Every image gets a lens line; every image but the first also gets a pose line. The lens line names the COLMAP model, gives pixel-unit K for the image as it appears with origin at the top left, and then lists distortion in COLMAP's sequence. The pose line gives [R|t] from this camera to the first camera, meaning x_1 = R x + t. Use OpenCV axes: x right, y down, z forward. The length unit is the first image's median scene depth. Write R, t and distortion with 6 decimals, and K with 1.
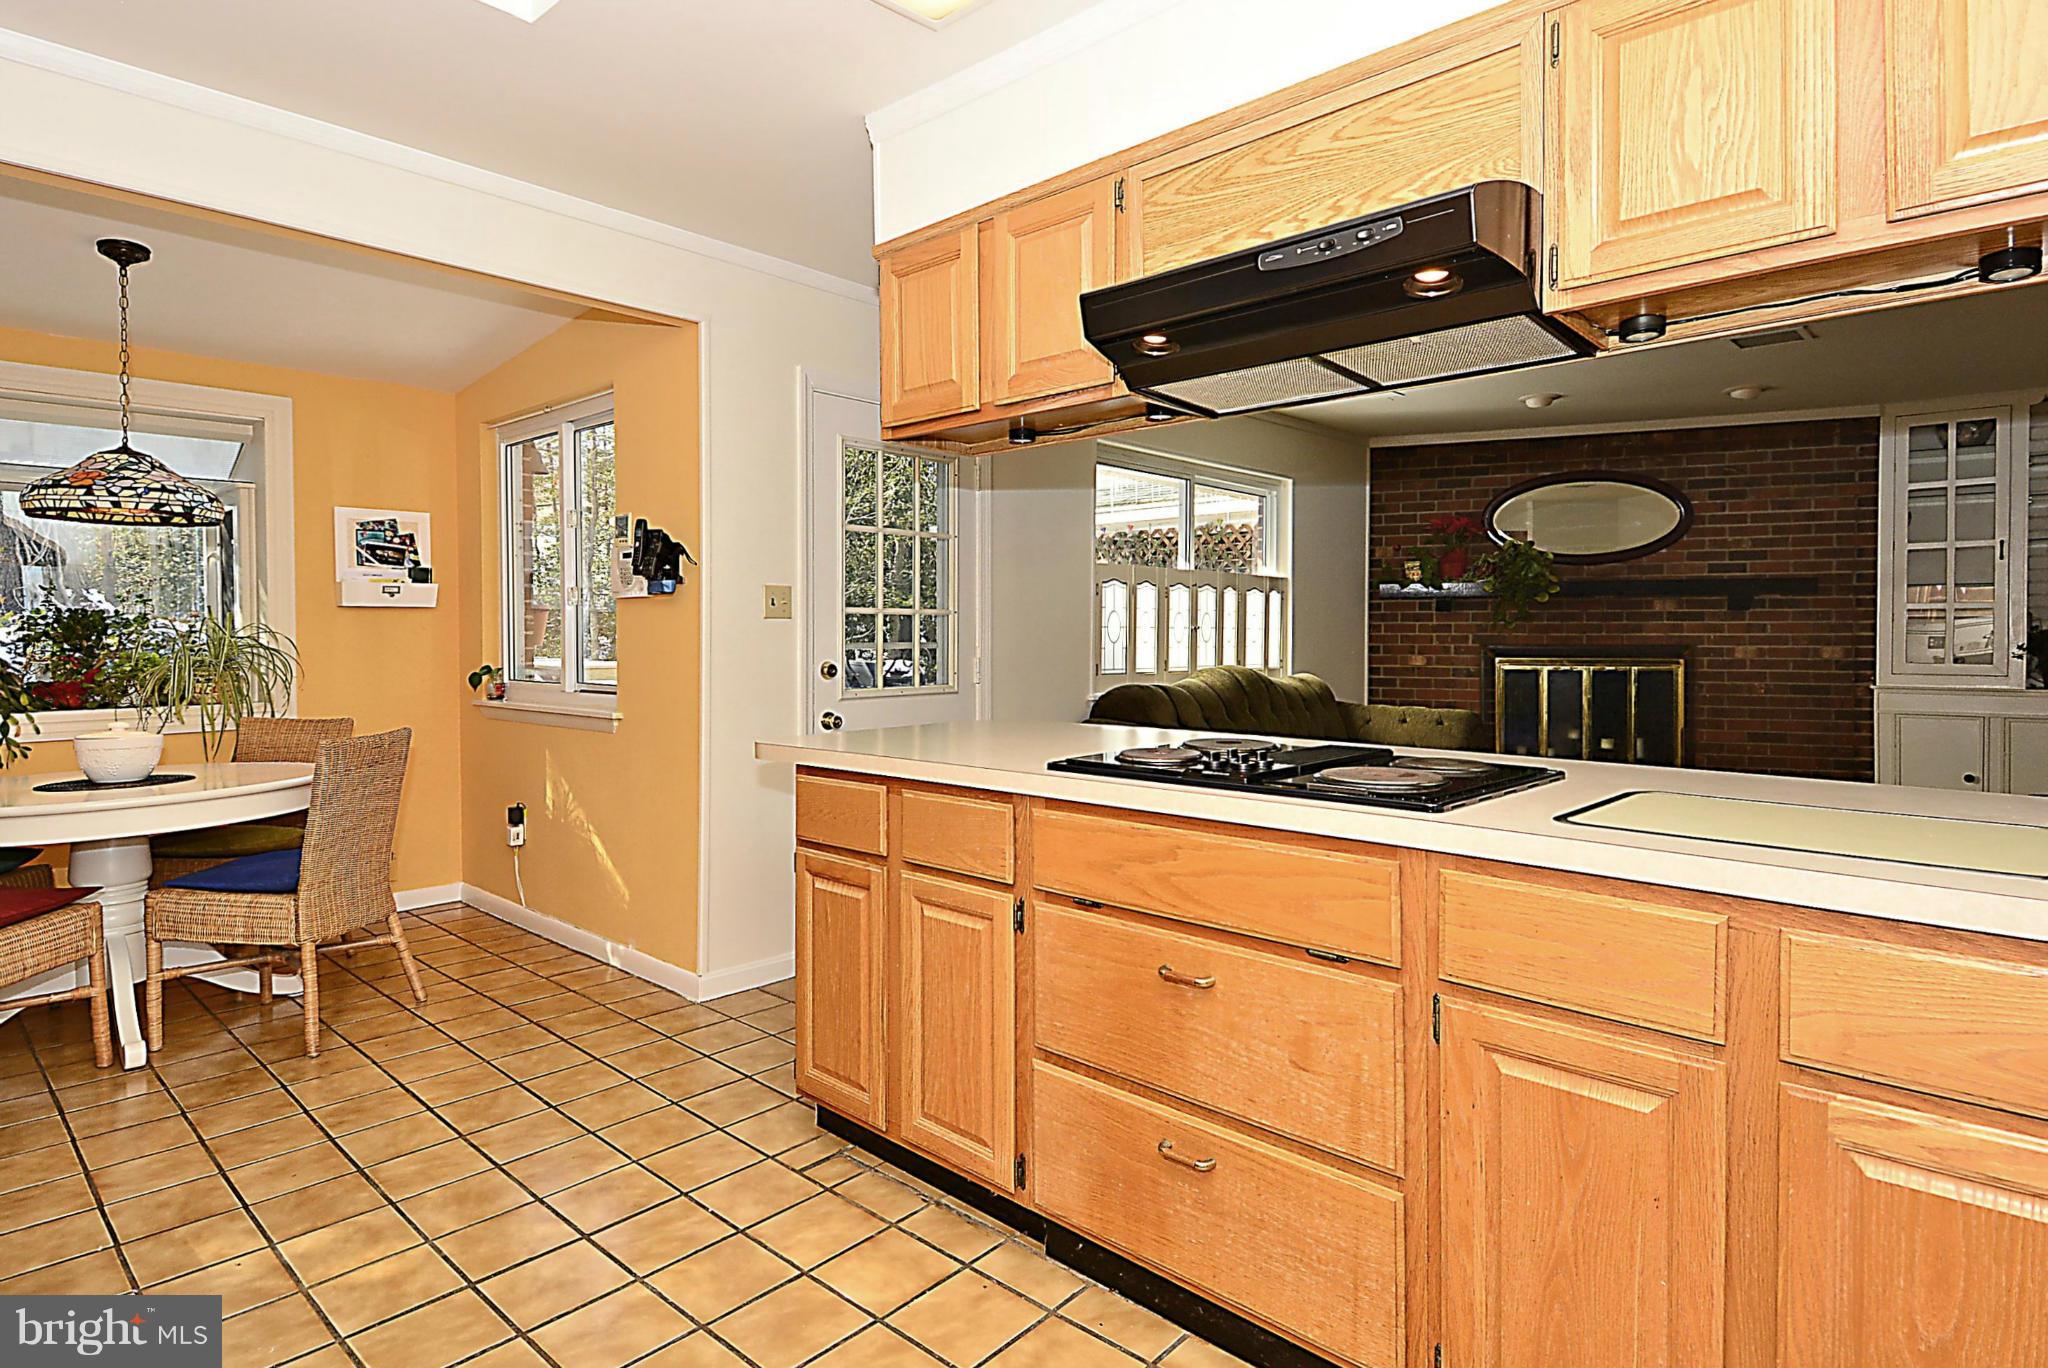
lens RADIAL K [[1098.4, 0, 1029.0], [0, 1098.4, 639.9], [0, 0, 1]] dist [0.020459, 0.000142]
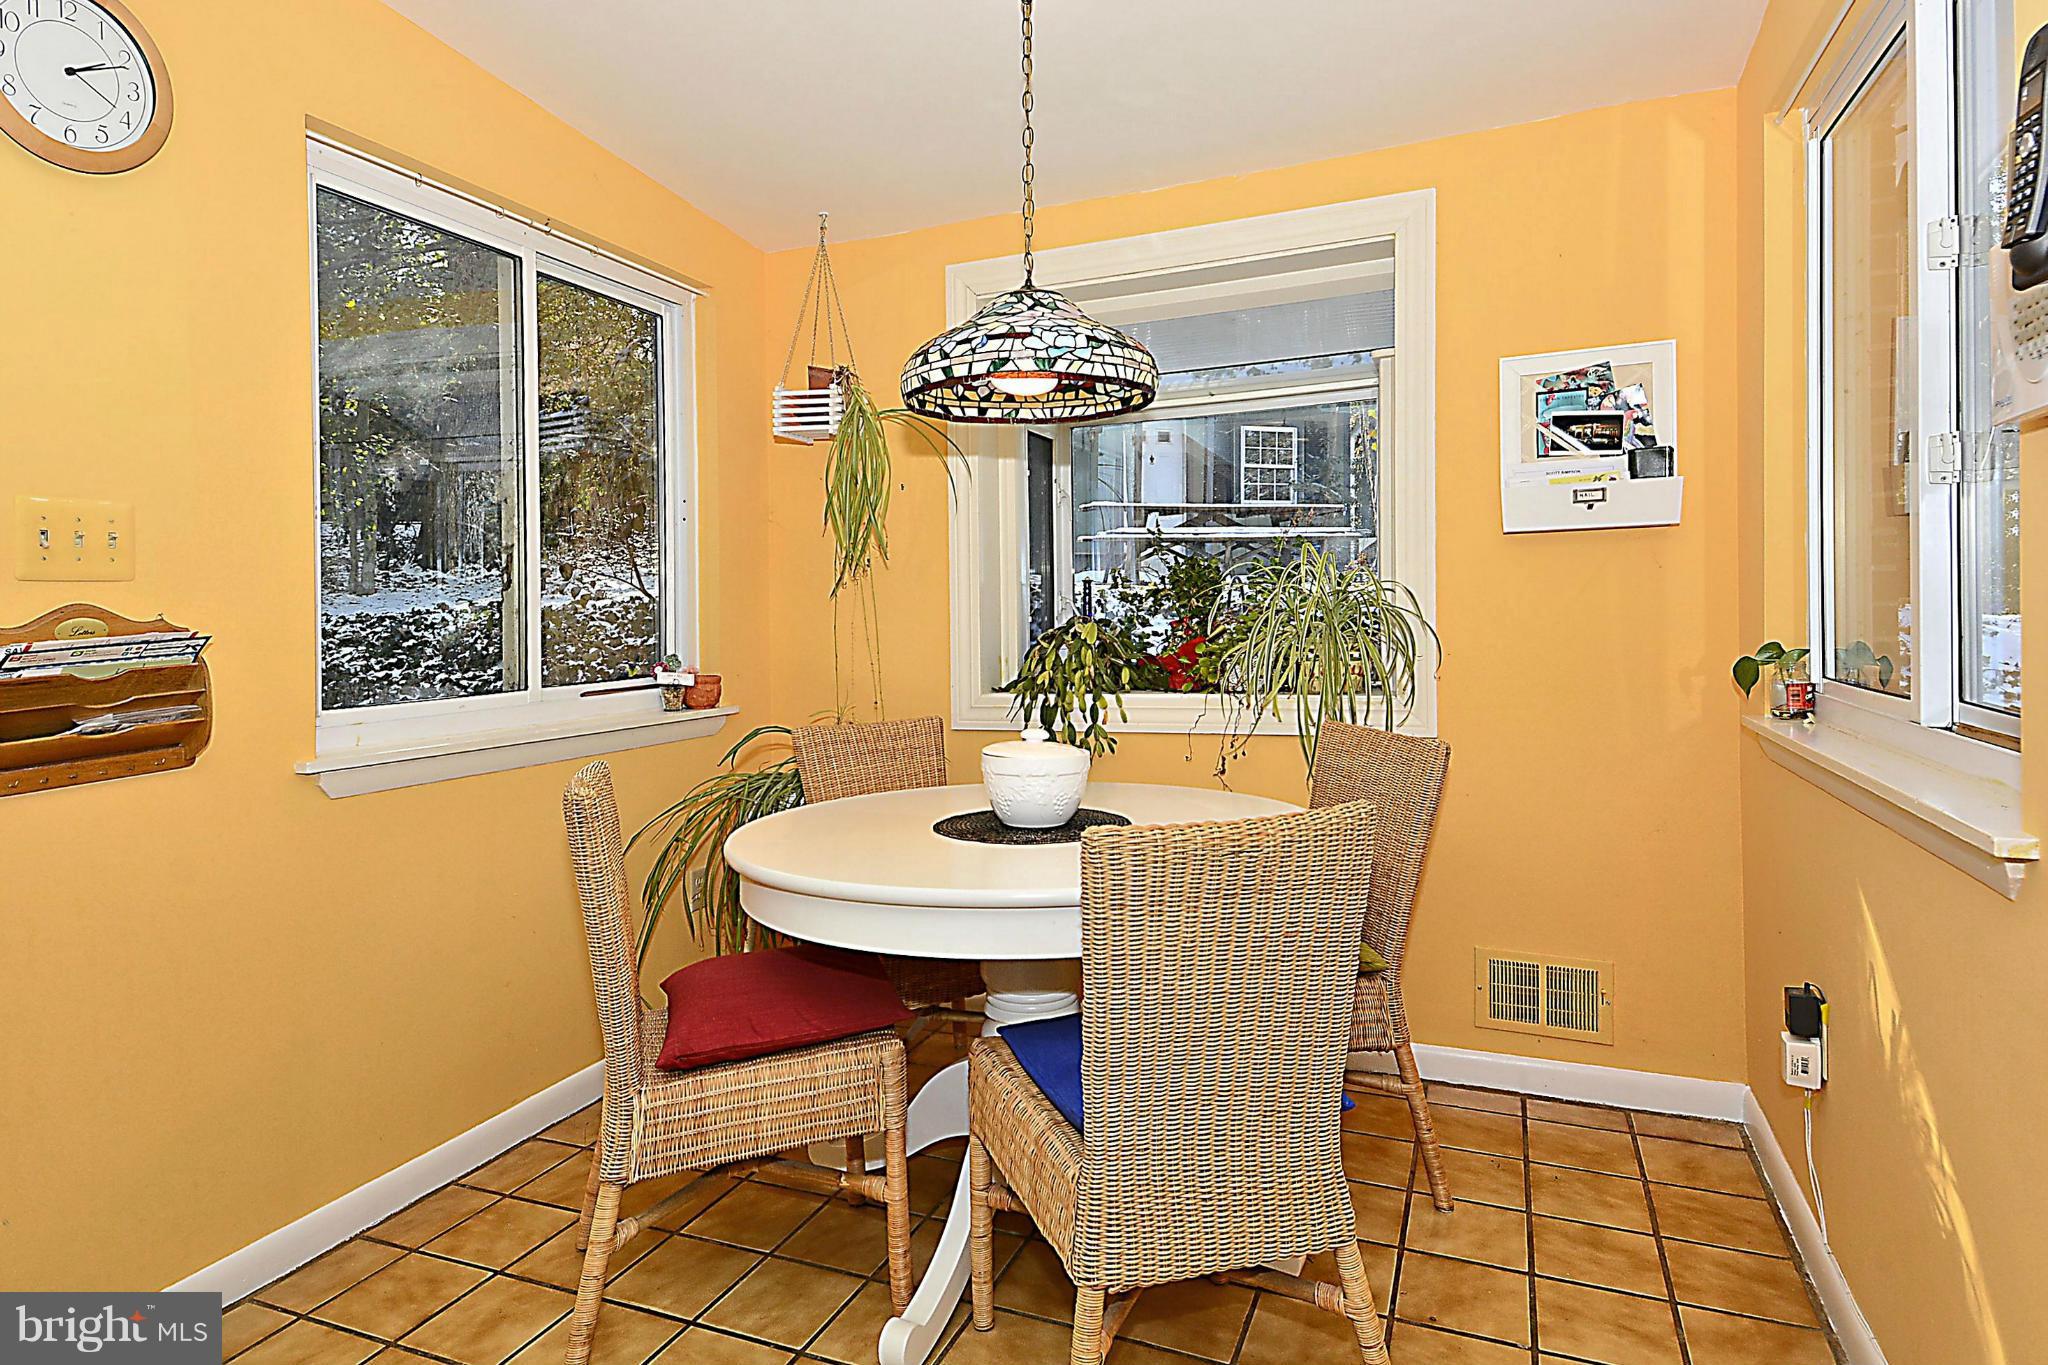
lens RADIAL K [[1098.4, 0, 1029.0], [0, 1098.4, 638.4], [0, 0, 1]] dist [0.020459, 0.000142]
pose [[0.347163, 0.025287, -0.937464, -0.179605], [0.018213, 0.999266, 0.033699, 0.000328], [0.937628, -0.028772, 0.346448, 0.589480]]
